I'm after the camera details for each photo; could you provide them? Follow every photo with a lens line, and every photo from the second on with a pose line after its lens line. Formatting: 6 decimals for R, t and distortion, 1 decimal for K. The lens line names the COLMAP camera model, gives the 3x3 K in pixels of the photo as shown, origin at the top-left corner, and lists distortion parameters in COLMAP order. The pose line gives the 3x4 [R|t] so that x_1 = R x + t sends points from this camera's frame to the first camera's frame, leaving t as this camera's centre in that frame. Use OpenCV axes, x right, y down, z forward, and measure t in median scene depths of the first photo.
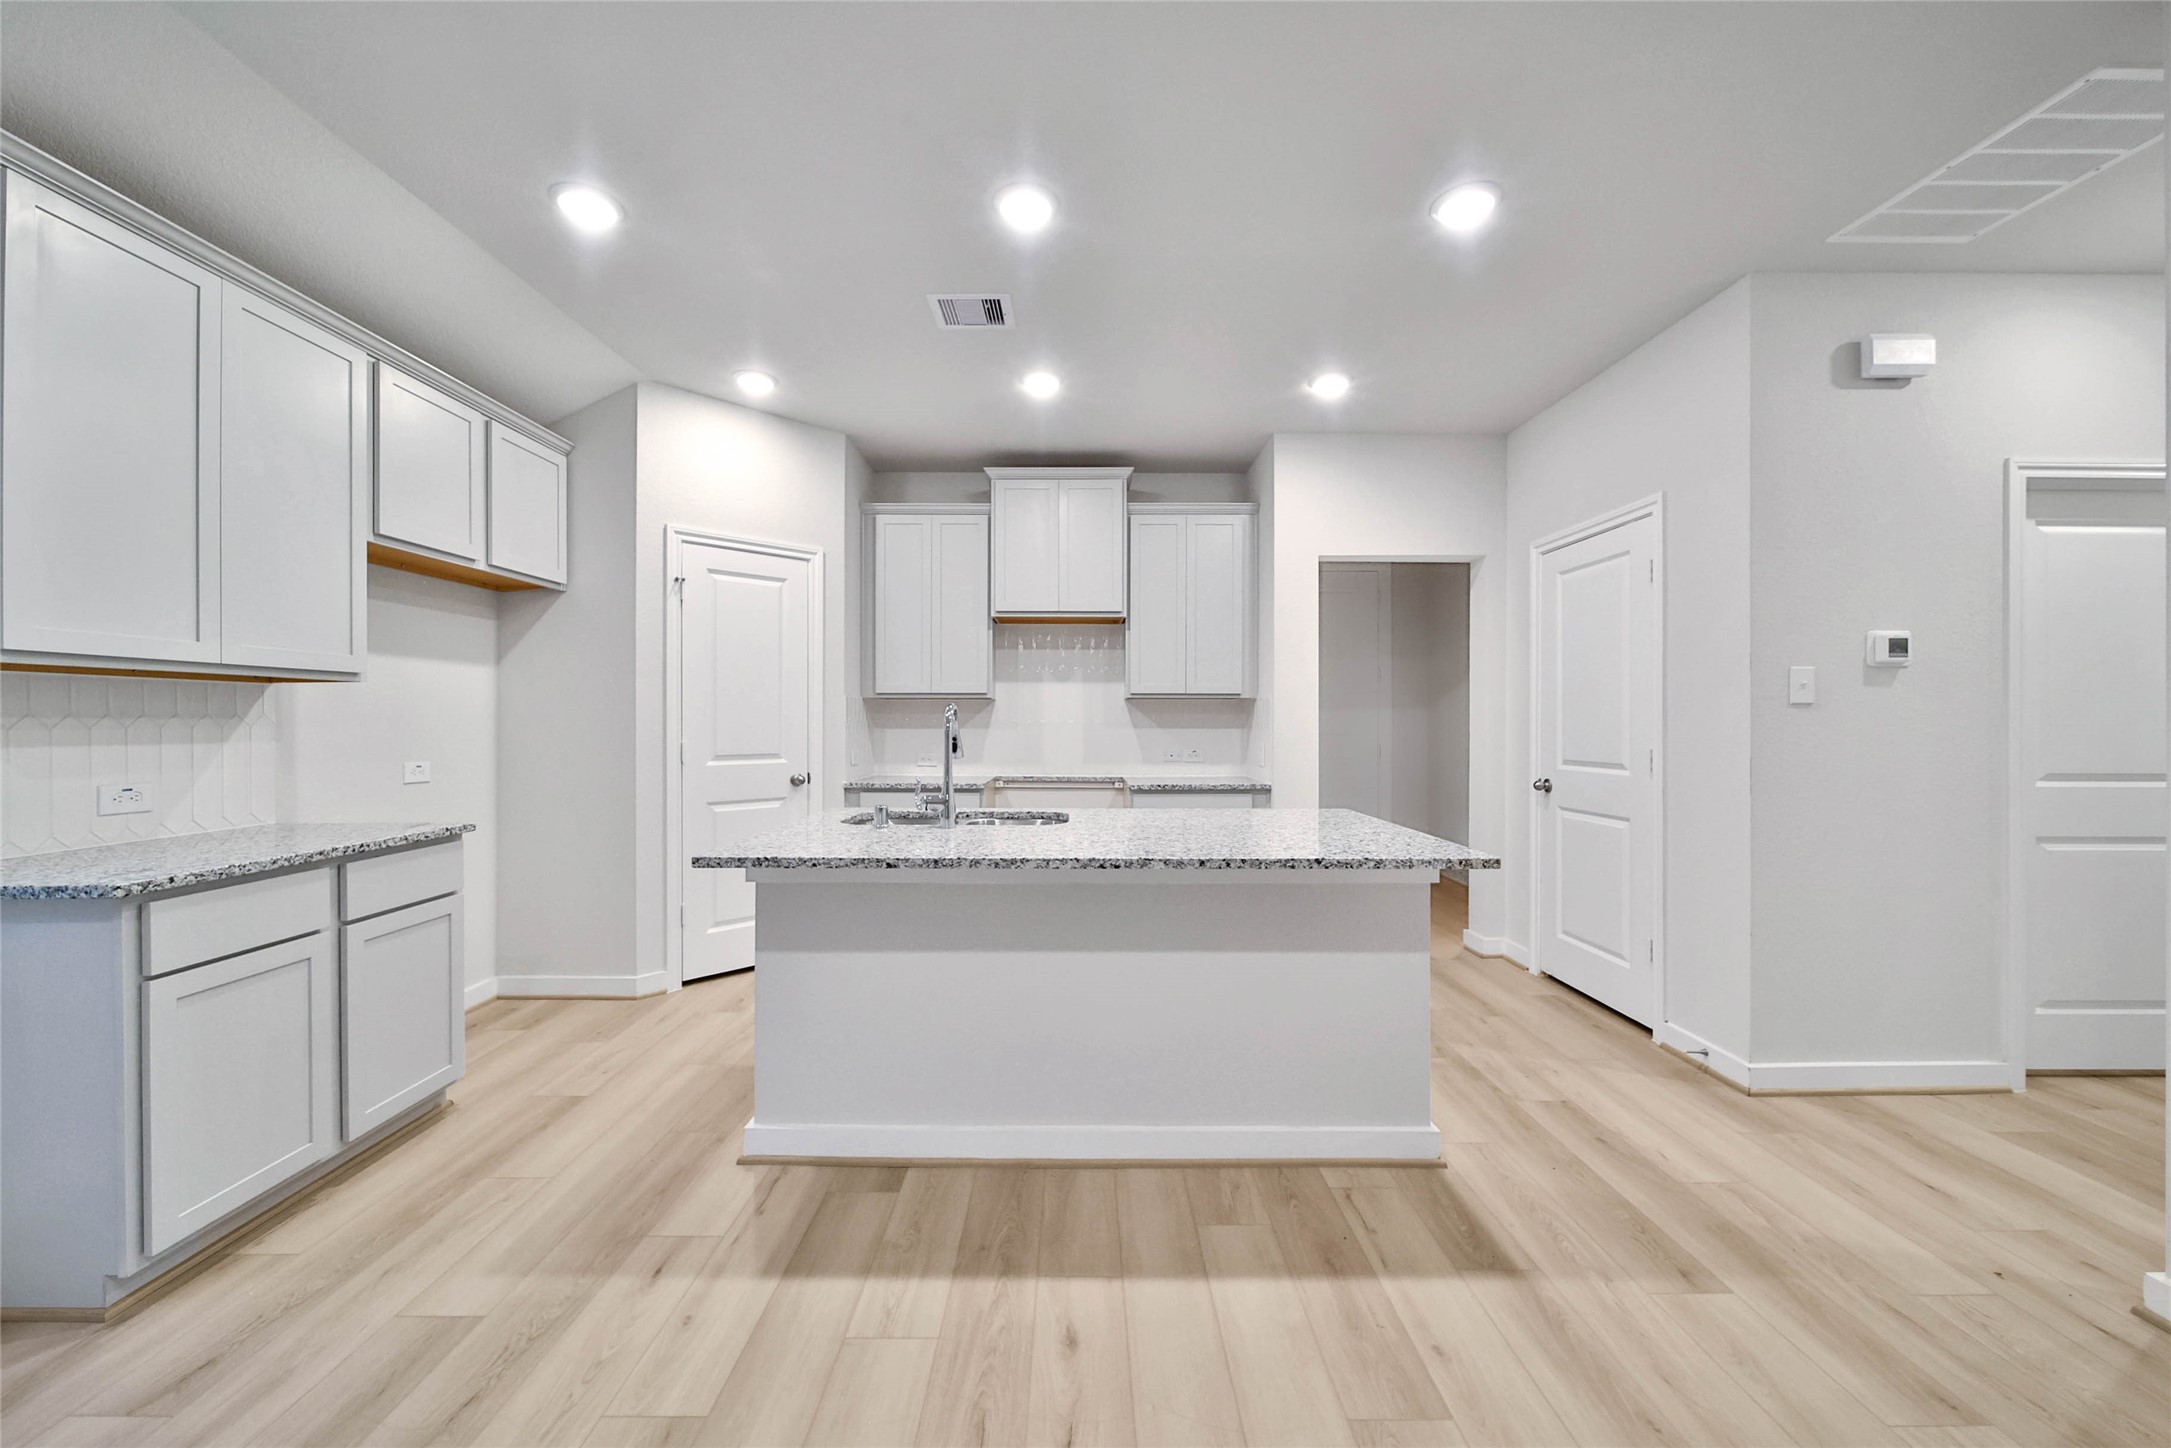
lens RADIAL K [[802.5, 0, 1078.9], [0, 802.5, 720.6], [0, 0, 1]] dist [0.001053, 0.000032]
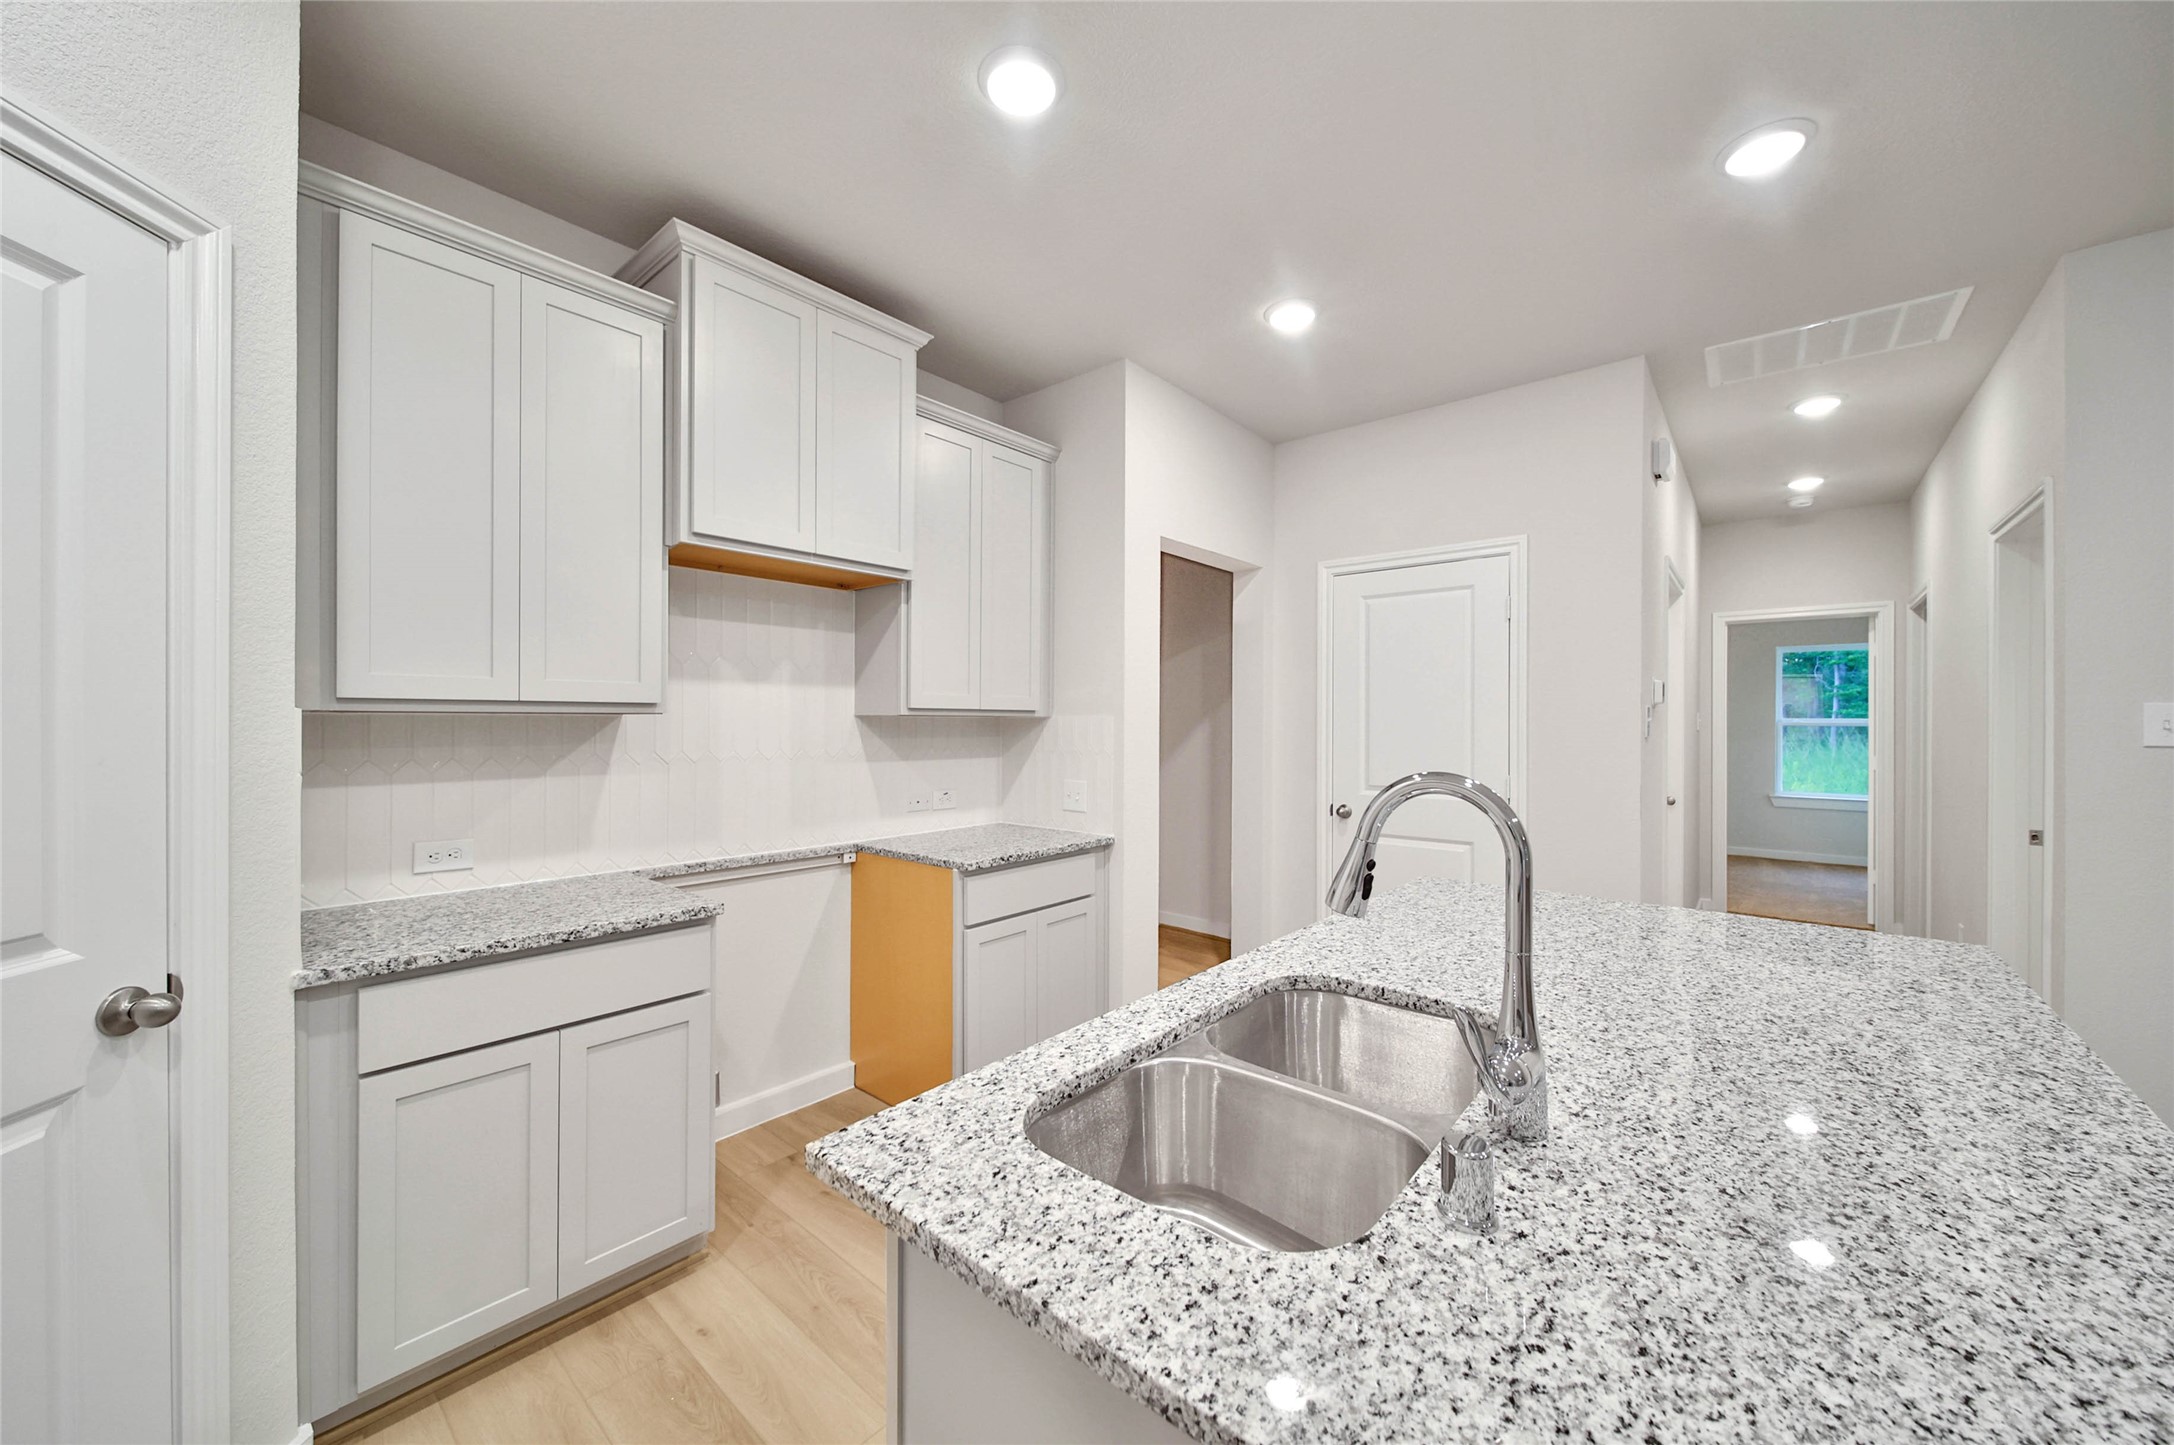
lens RADIAL K [[798.1, 0, 1087.0], [0, 798.1, 722.5], [0, 0, 1]] dist [0.000638, 0.000088]
pose [[0.652155, -0.000387, 0.758085, -0.484491], [-0.002803, 0.999992, 0.002922, -0.039769], [-0.758080, -0.004030, 0.652149, 0.800085]]
